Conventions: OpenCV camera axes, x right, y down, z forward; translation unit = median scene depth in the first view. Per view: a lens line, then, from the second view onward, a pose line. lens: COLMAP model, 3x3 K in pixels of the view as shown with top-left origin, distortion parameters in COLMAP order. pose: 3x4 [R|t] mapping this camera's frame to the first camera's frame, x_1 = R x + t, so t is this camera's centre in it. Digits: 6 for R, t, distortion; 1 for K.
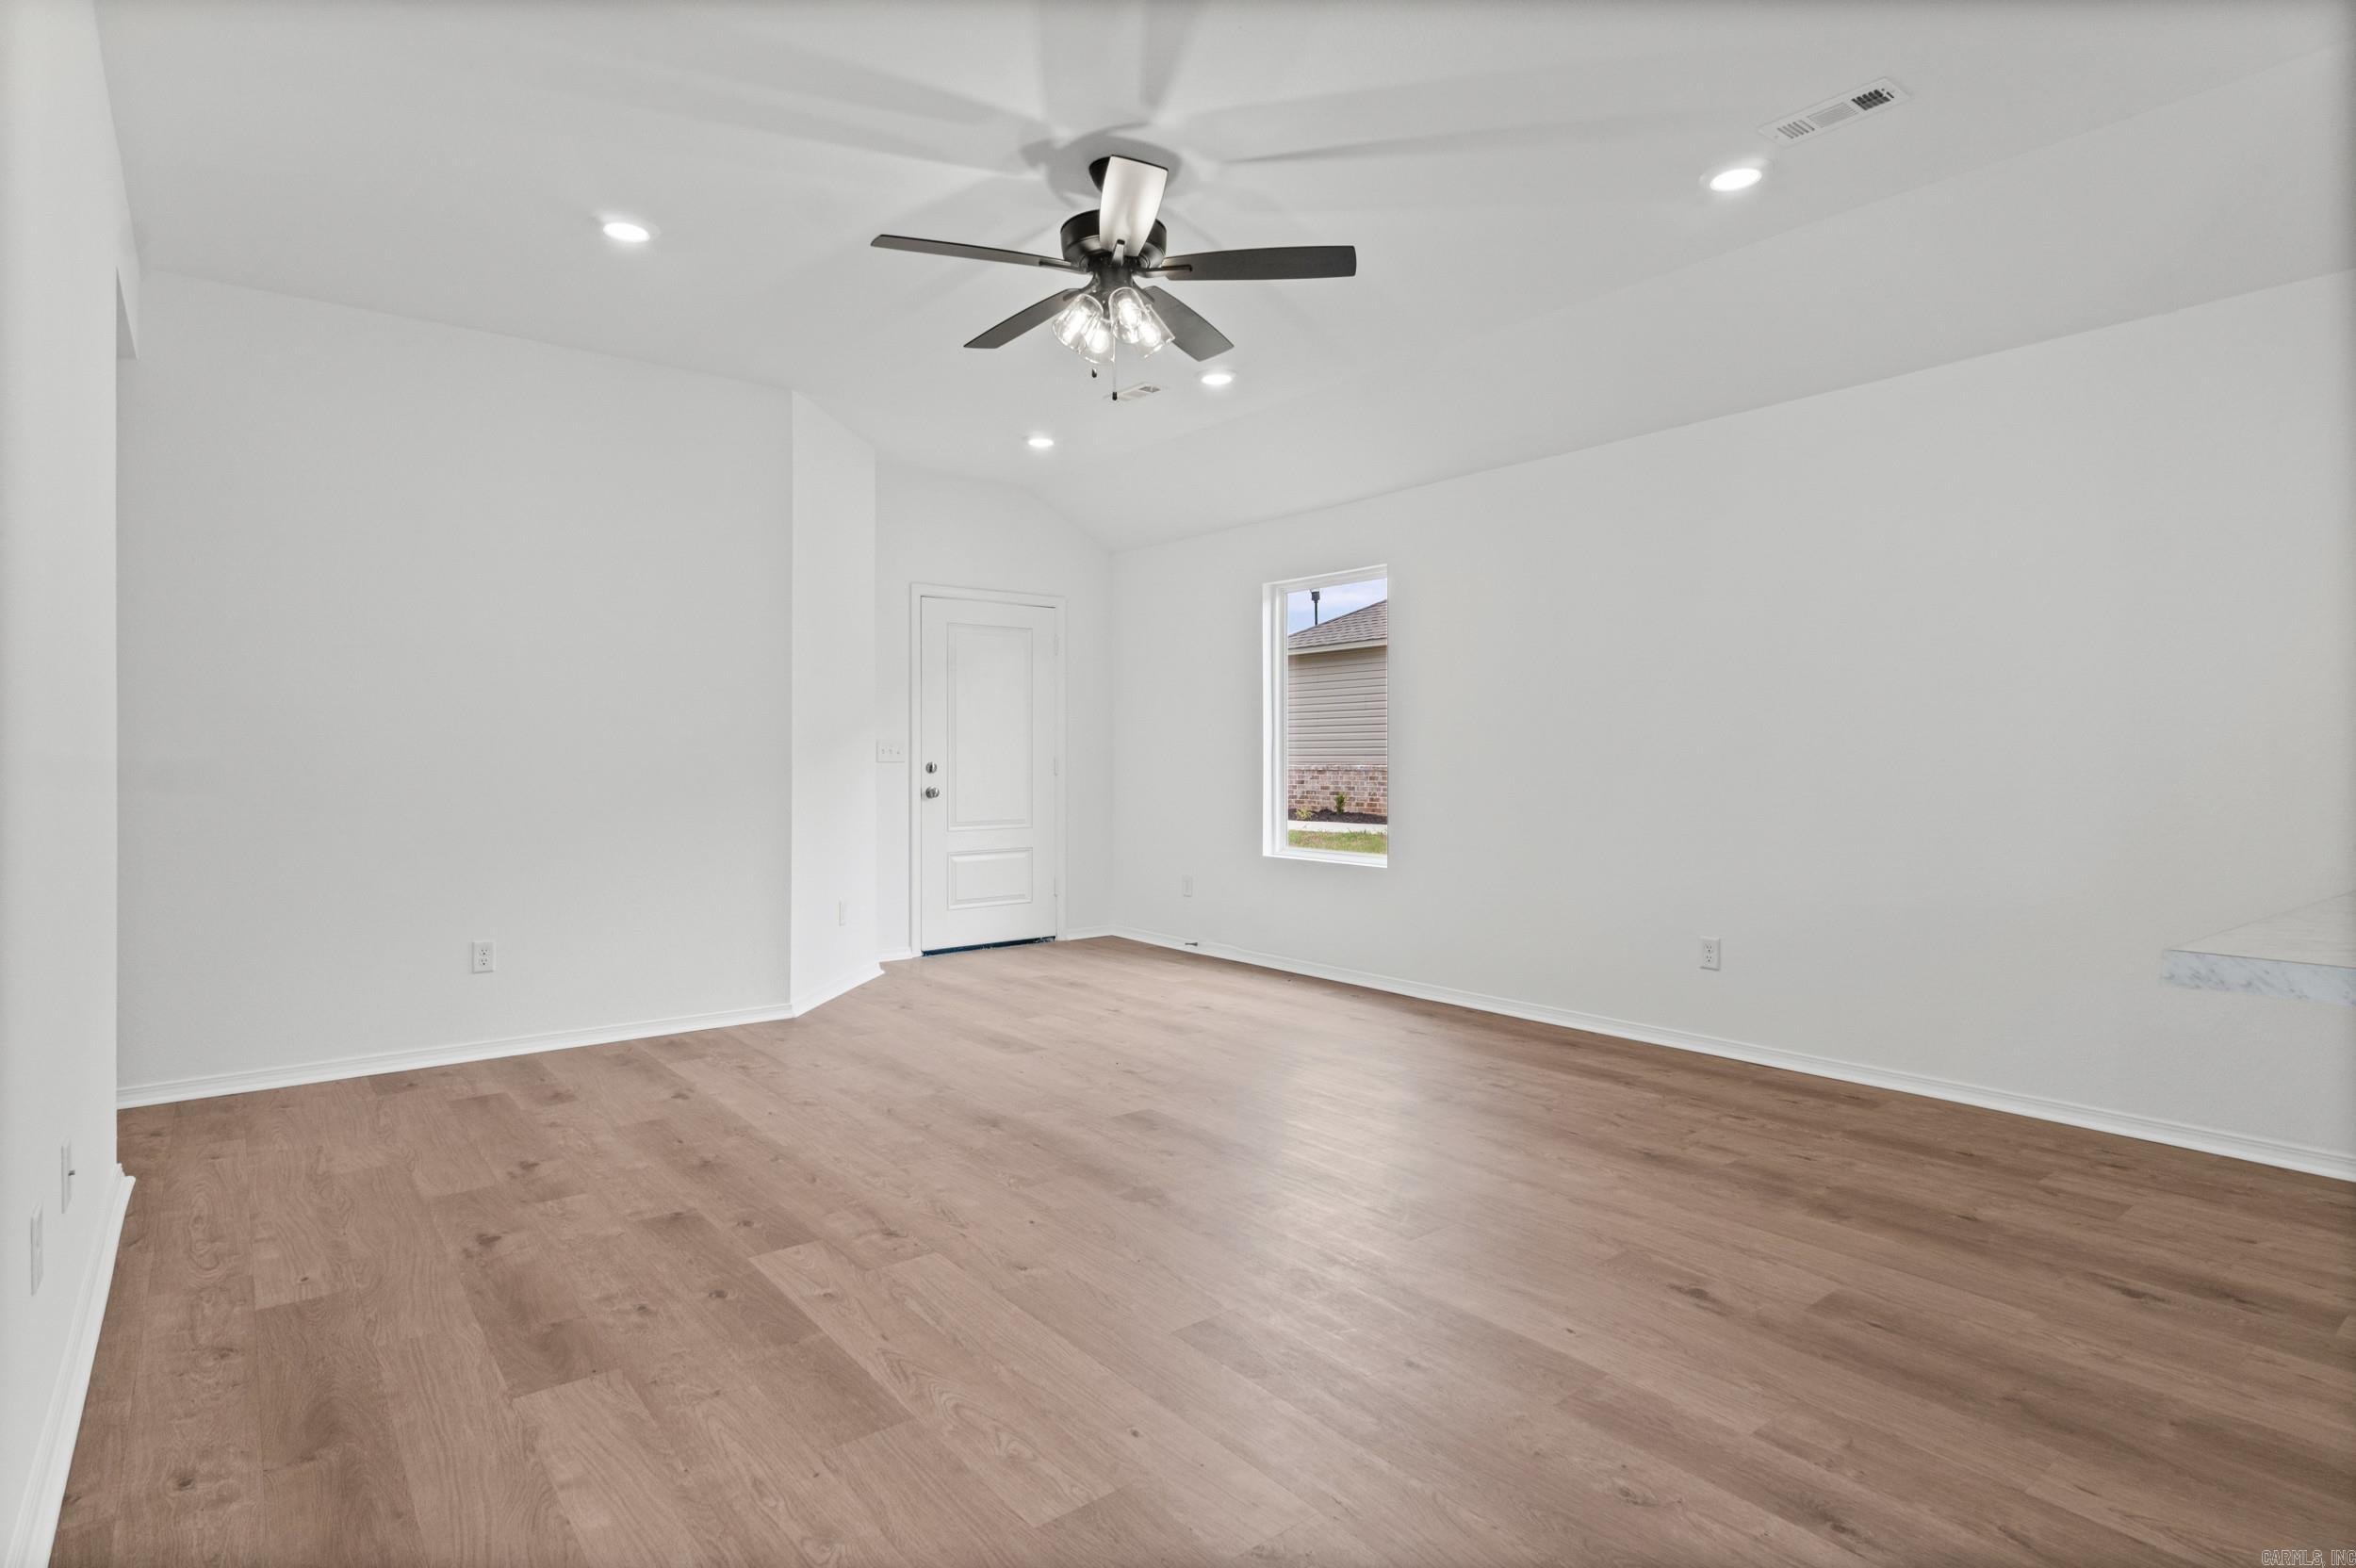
lens RADIAL K [[1200.7, 0, 1169.8], [0, 1200.7, 774.2], [0, 0, 1]] dist [-0.005926, 0.001334]
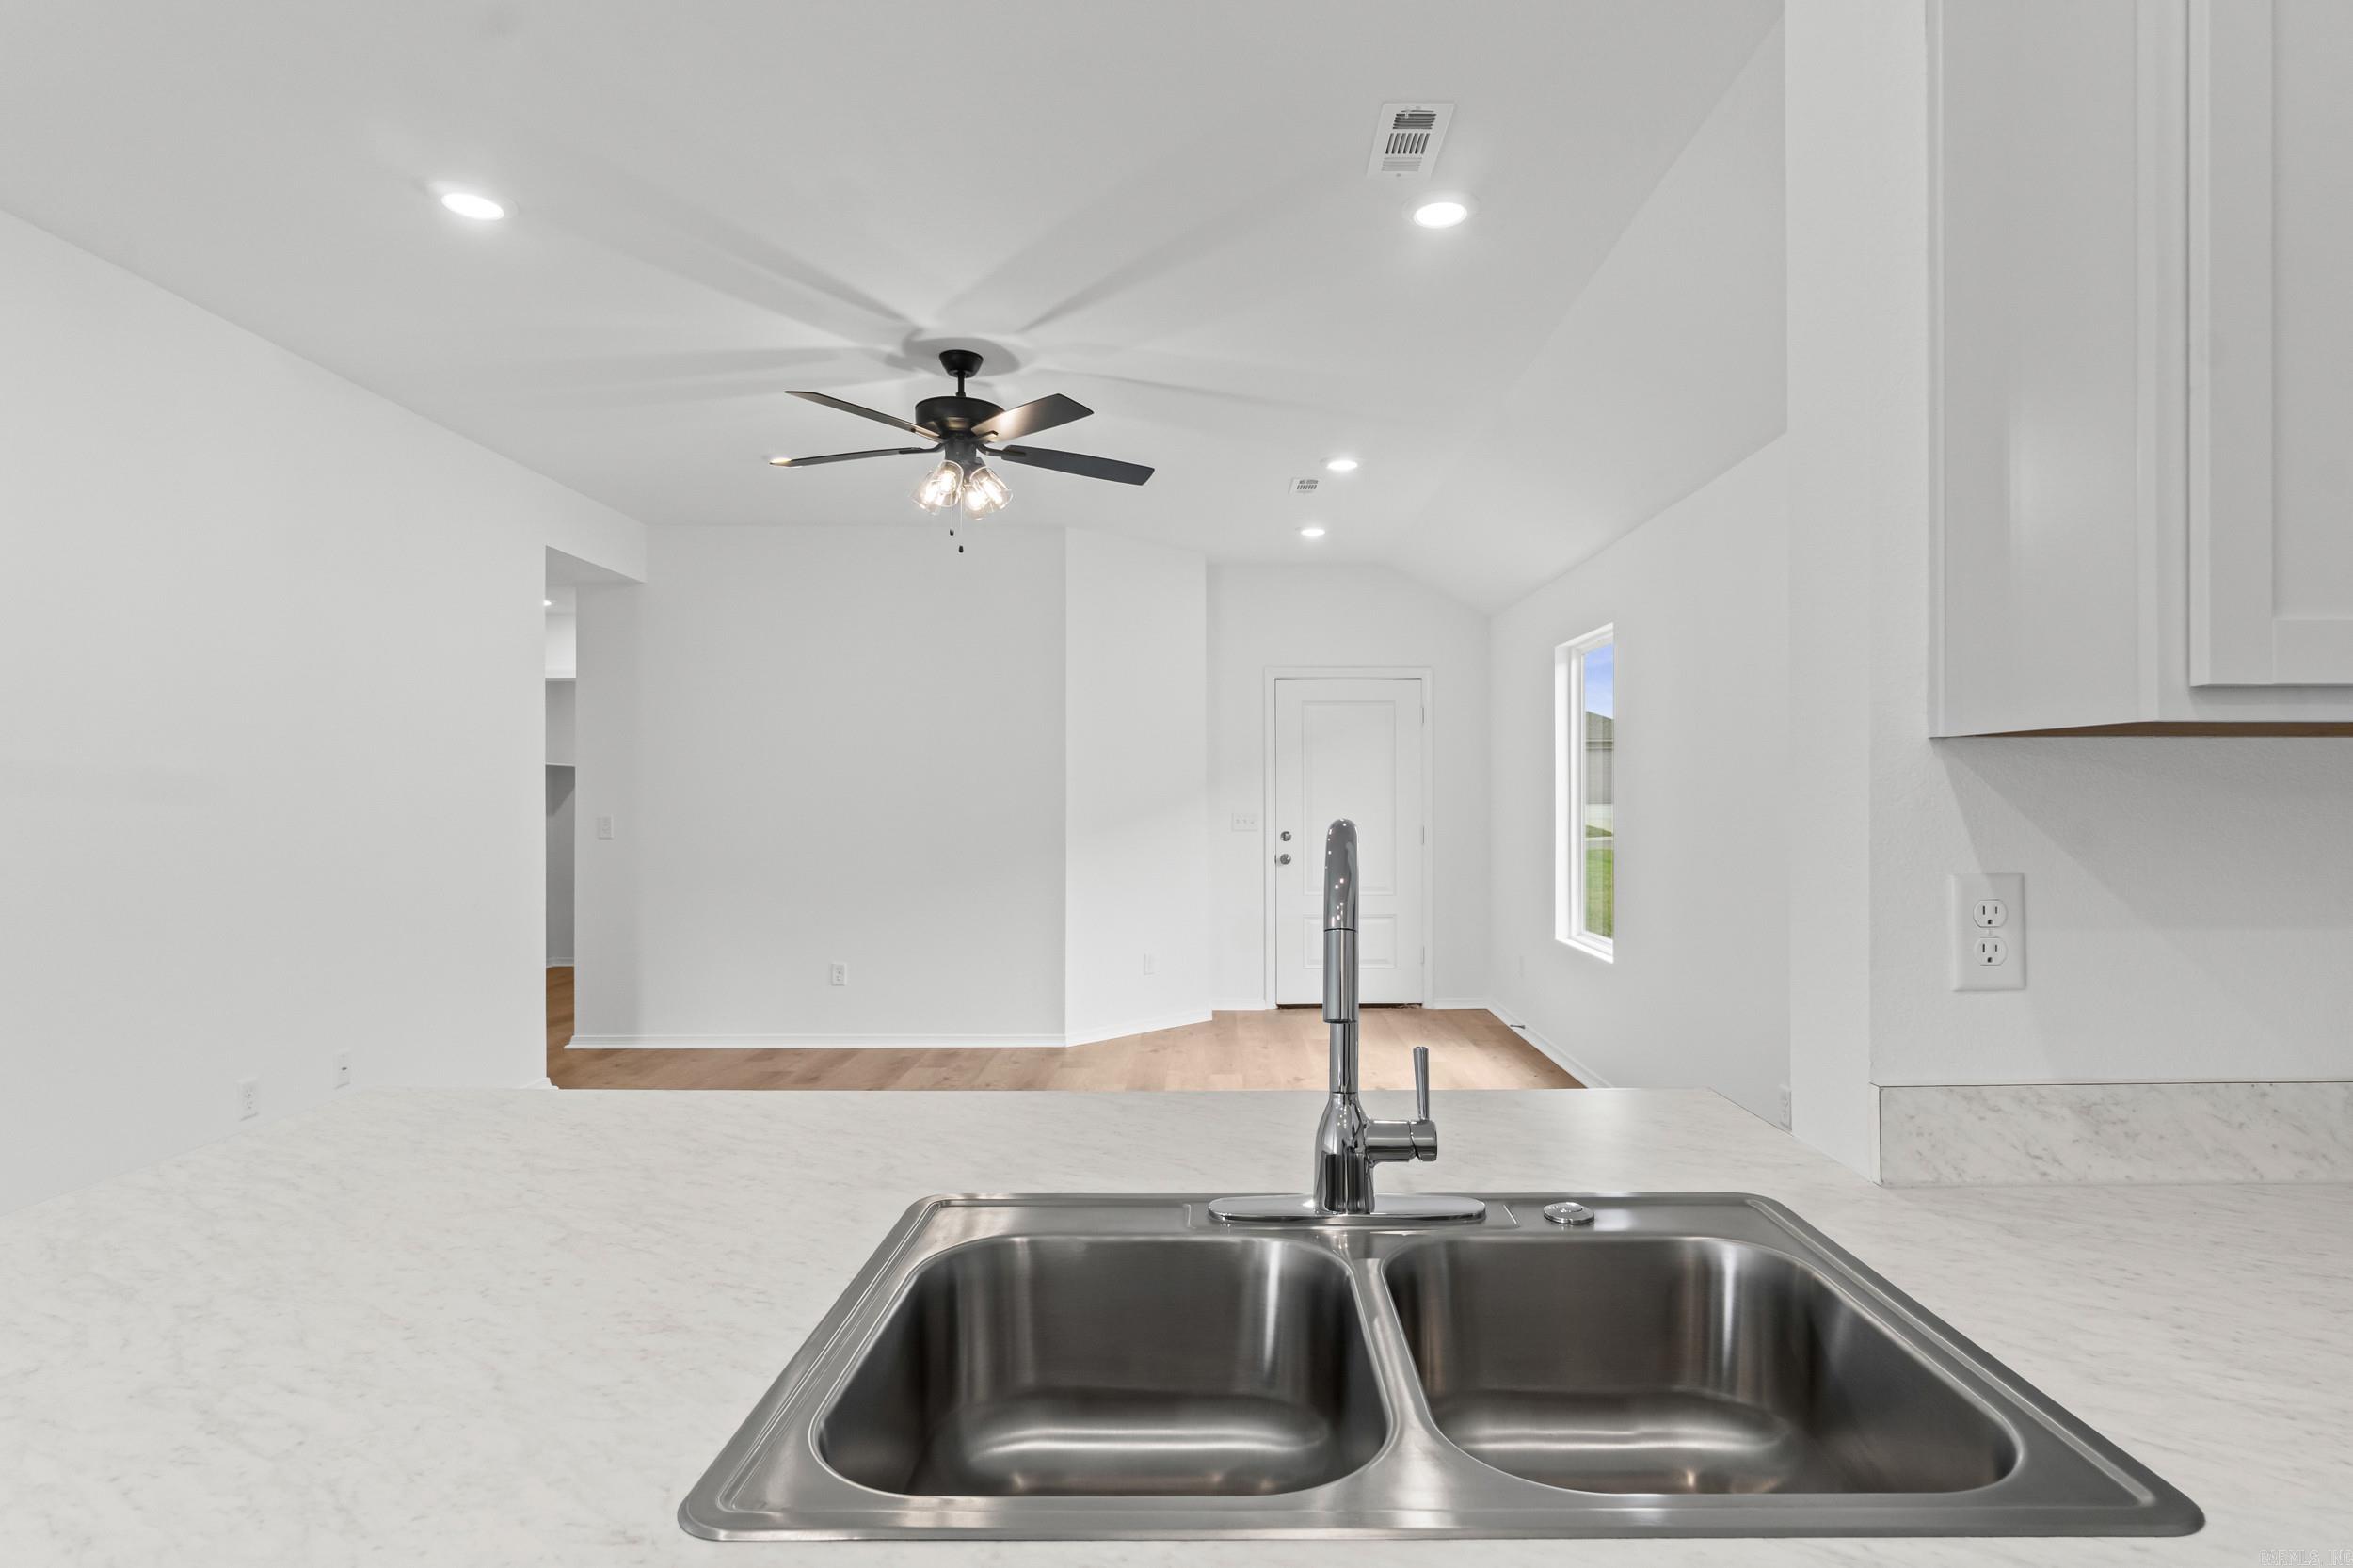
lens RADIAL K [[1199.3, 0, 1238.0], [0, 1199.3, 797.0], [0, 0, 1]] dist [-0.005926, 0.001334]
pose [[0.789597, 0.000966, -0.613625, 0.449145], [-0.008245, 0.999925, -0.009035, -0.031747], [0.613570, 0.012193, 0.789546, 0.120996]]
